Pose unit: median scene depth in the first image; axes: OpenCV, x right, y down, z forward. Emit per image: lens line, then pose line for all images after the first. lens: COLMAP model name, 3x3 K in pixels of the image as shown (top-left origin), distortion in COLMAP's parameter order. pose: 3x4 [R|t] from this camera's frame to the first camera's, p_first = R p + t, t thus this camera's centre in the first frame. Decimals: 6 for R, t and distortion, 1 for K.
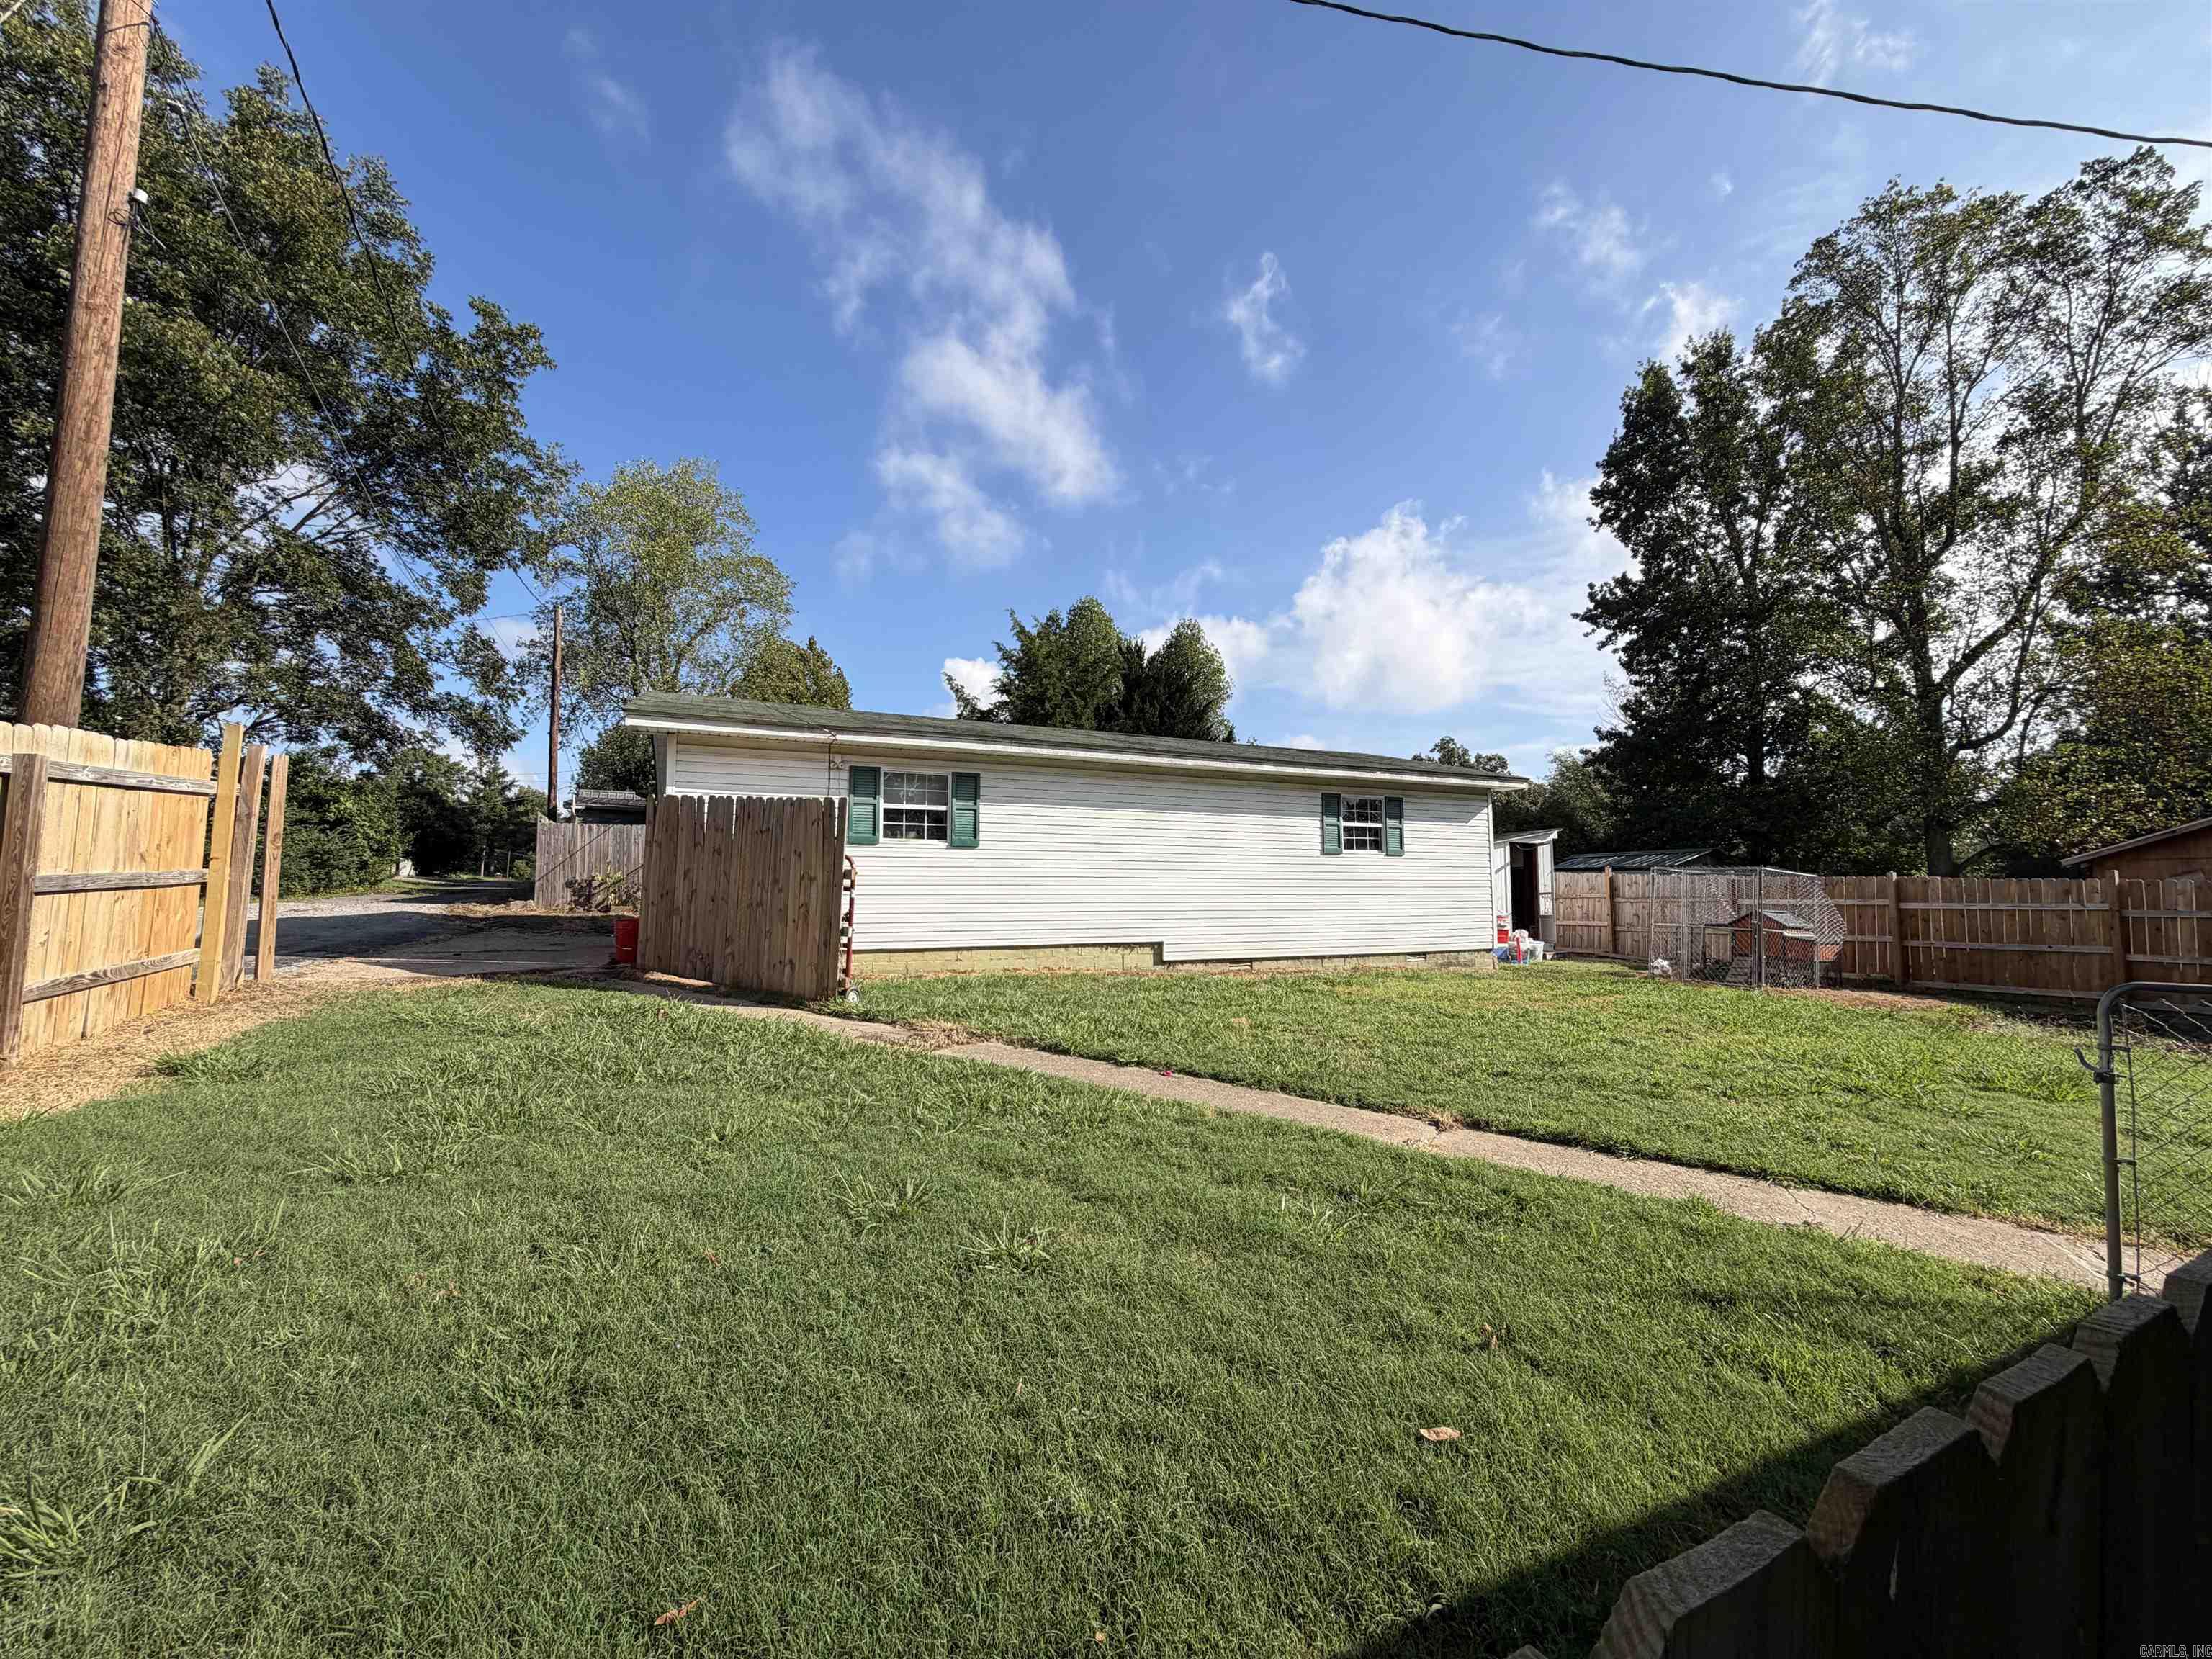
lens RADIAL K [[876.5, 0, 1122.6], [0, 876.5, 852.6], [0, 0, 1]] dist [0.001370, -0.000225]
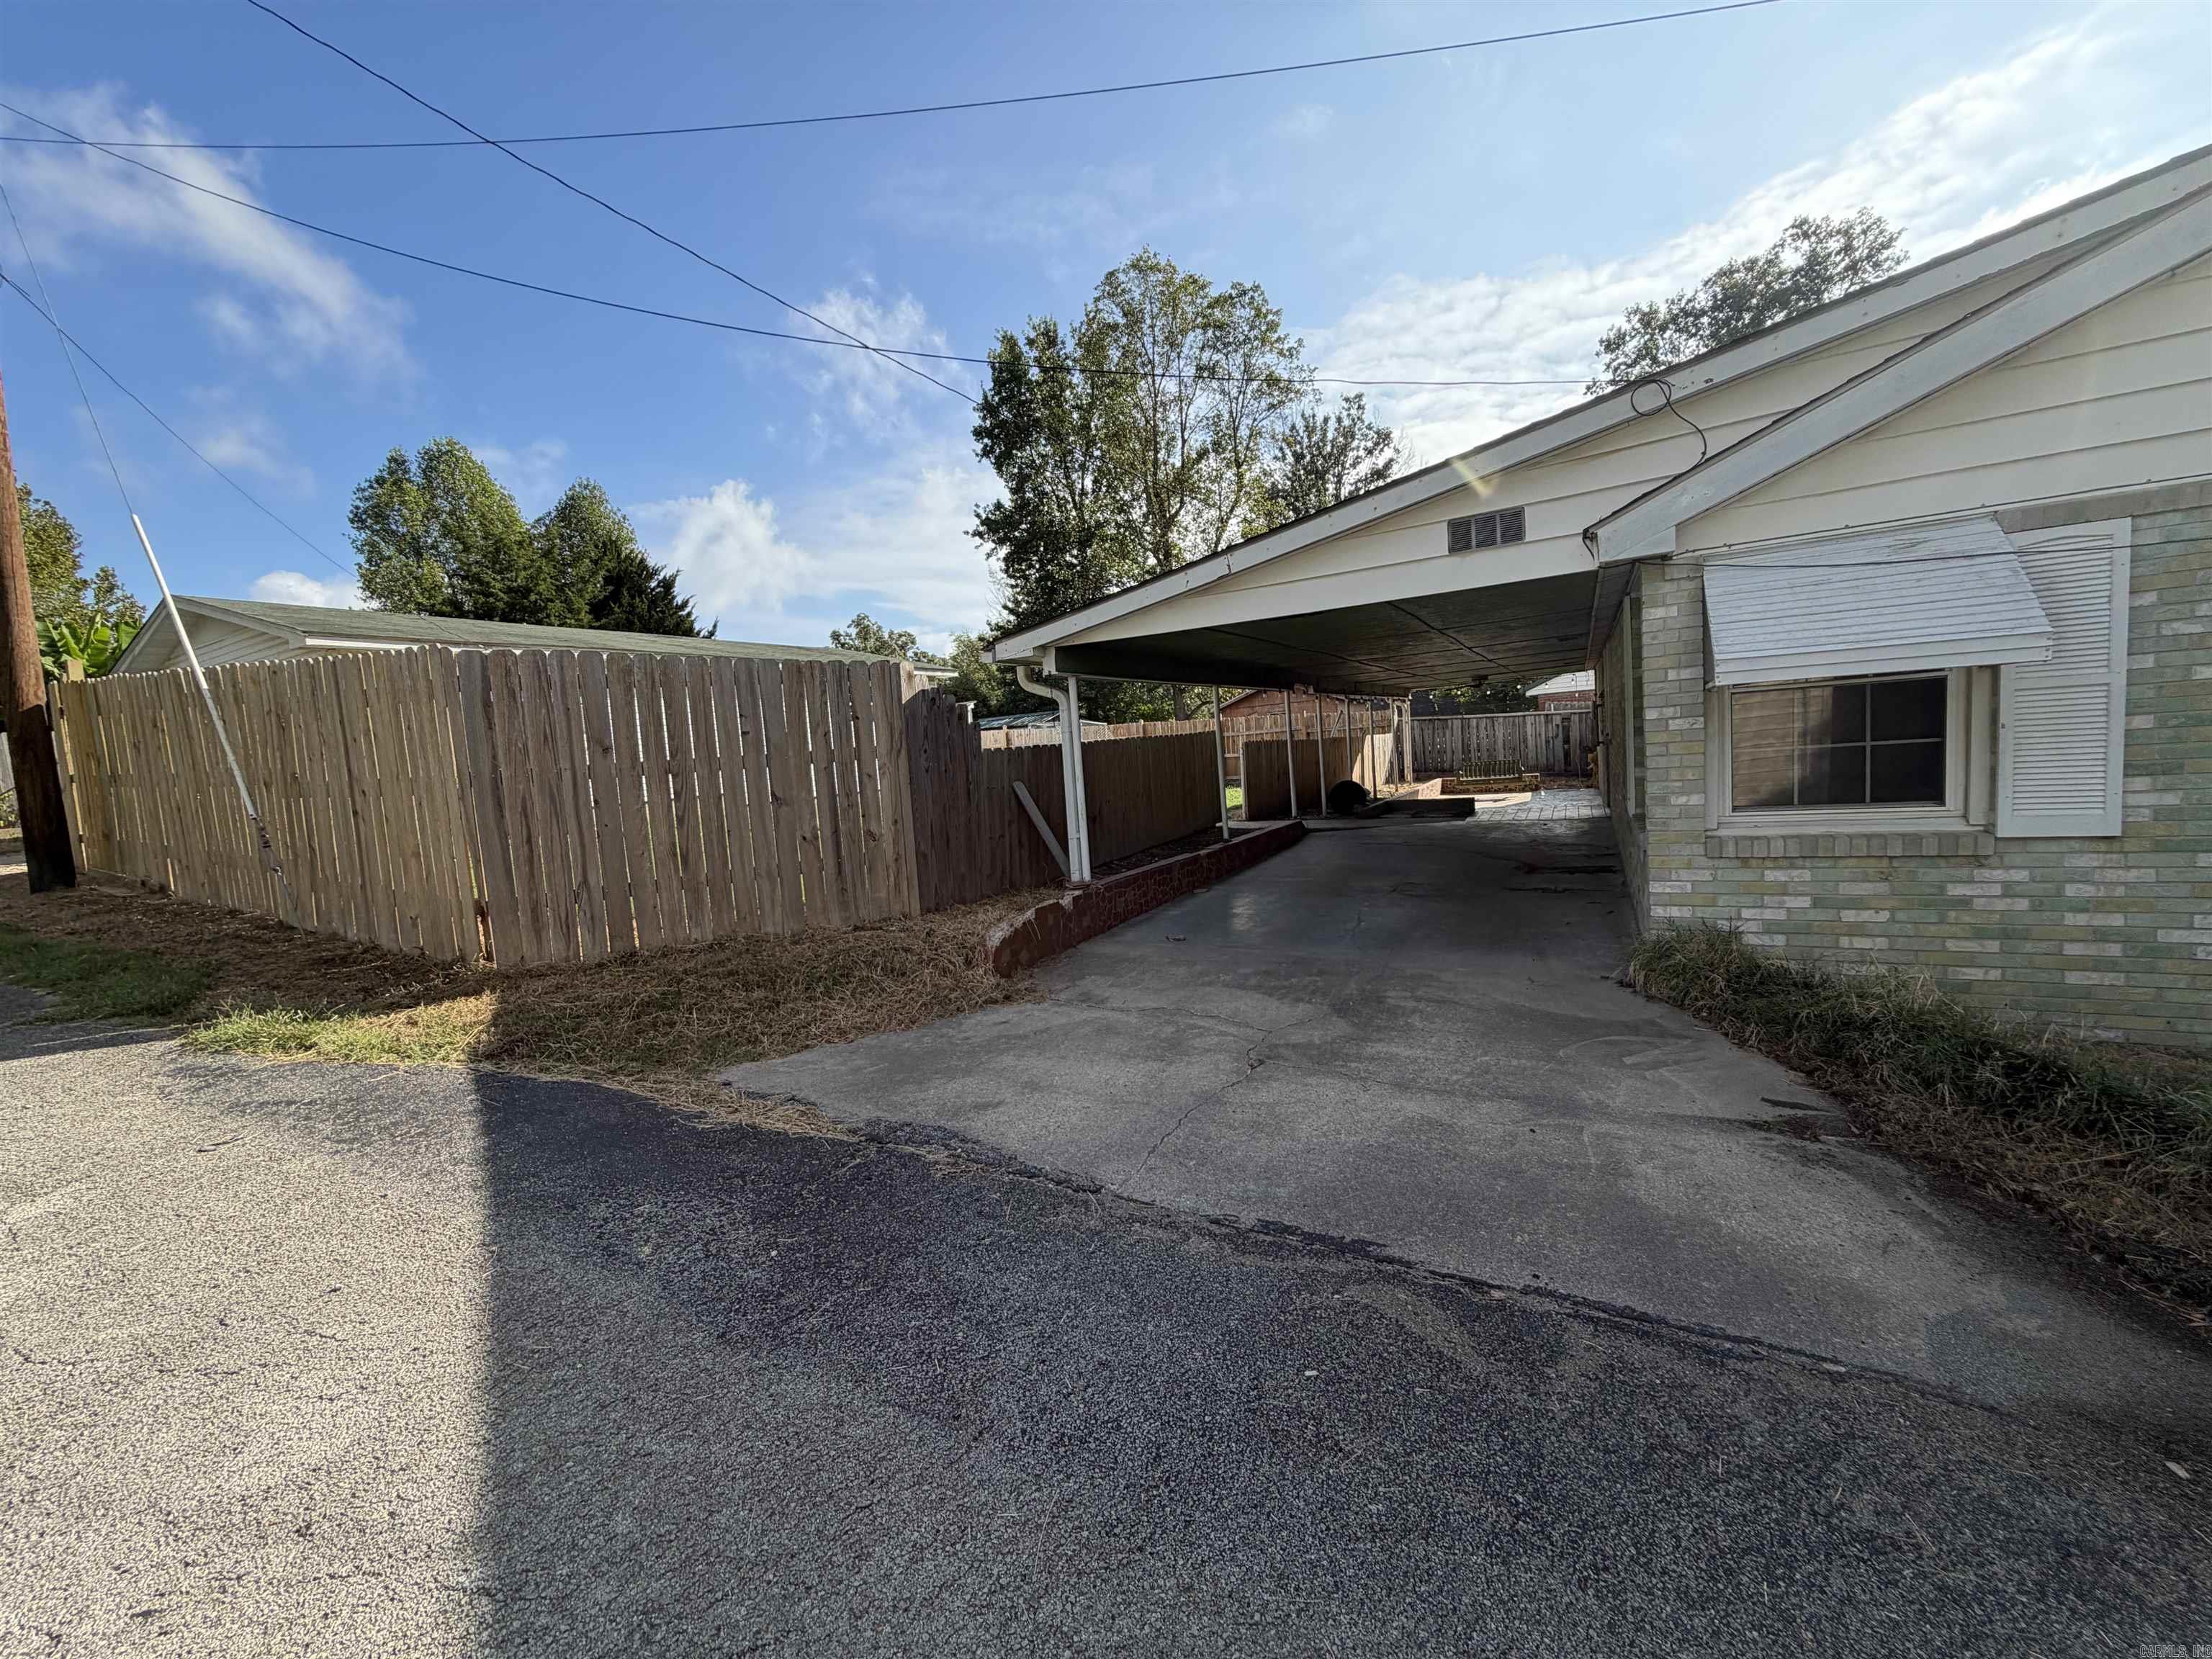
lens RADIAL K [[876.5, 0, 1094.2], [0, 876.5, 826.7], [0, 0, 1]] dist [0.001370, -0.000225]
pose [[0.816313, -0.112514, 0.566546, -0.113024], [0.045876, 0.990375, 0.130585, -0.000584], [-0.575786, -0.080607, 0.813617, -0.191595]]
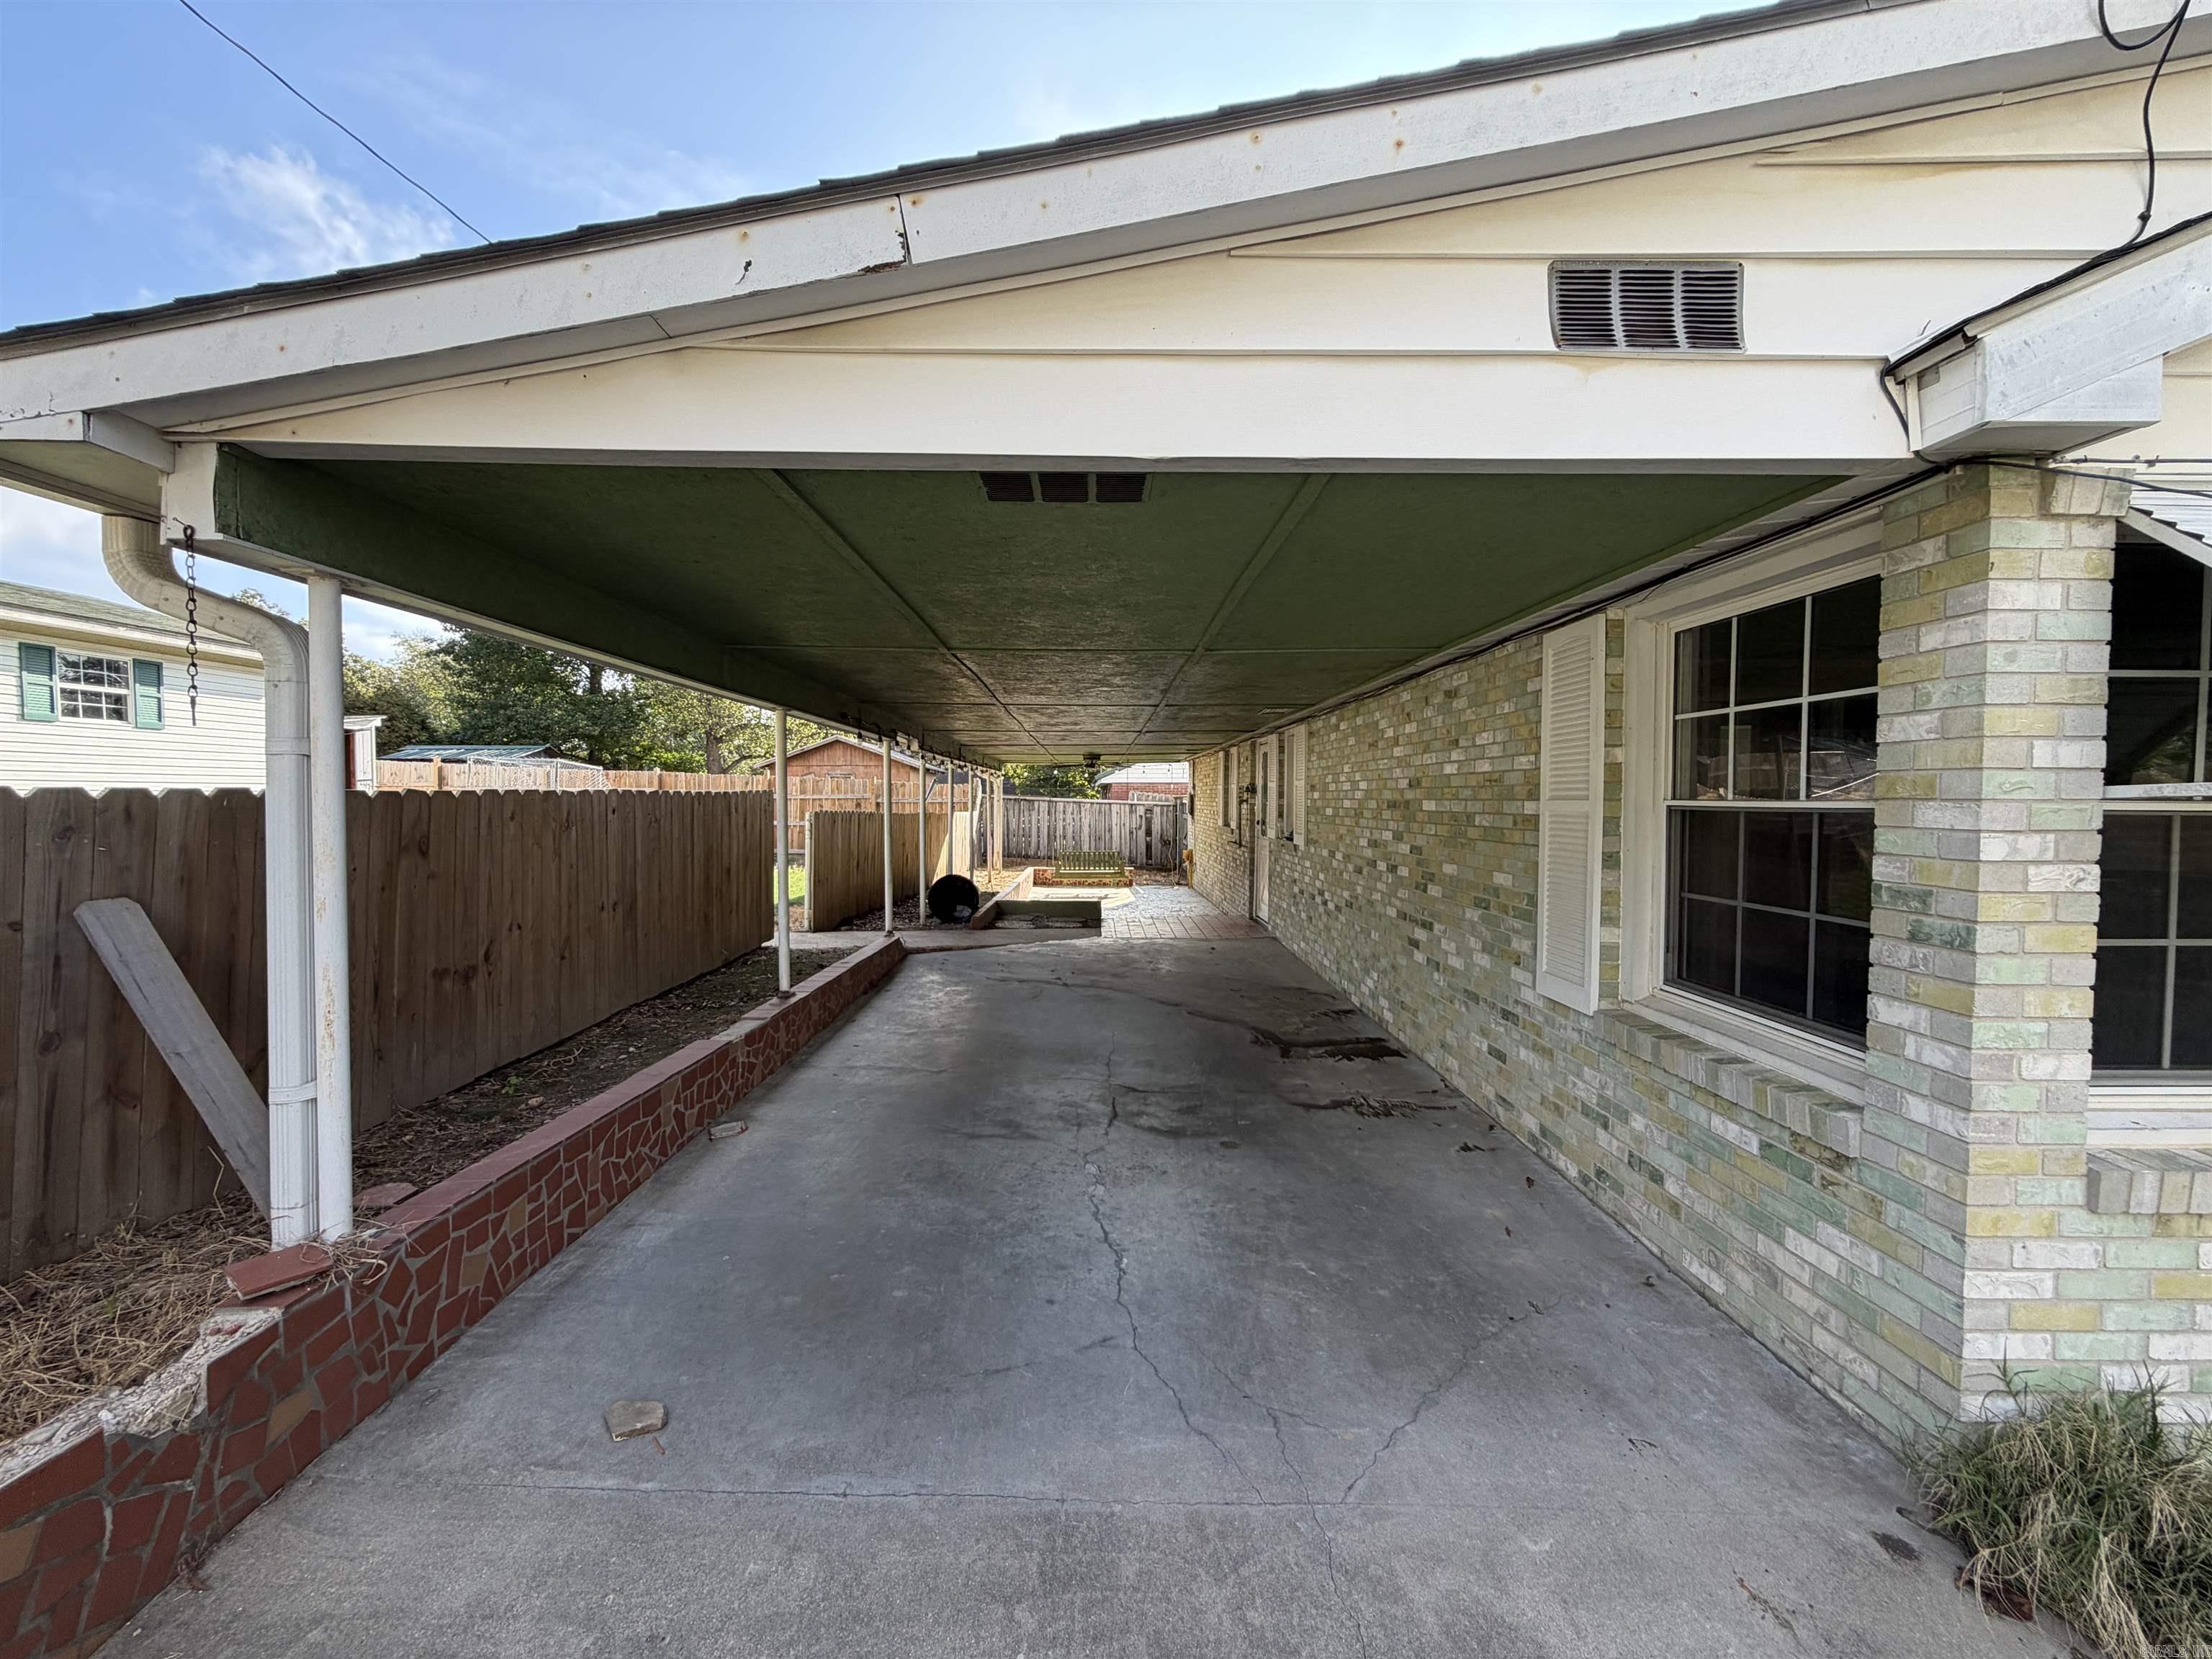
lens RADIAL K [[876.5, 0, 1106.2], [0, 876.5, 833.3], [0, 0, 1]] dist [0.001370, -0.000225]
pose [[0.426459, -0.030347, 0.903997, -0.032106], [-0.052205, 0.996945, 0.058094, 0.002795], [-0.902999, -0.071968, 0.423572, -0.099771]]
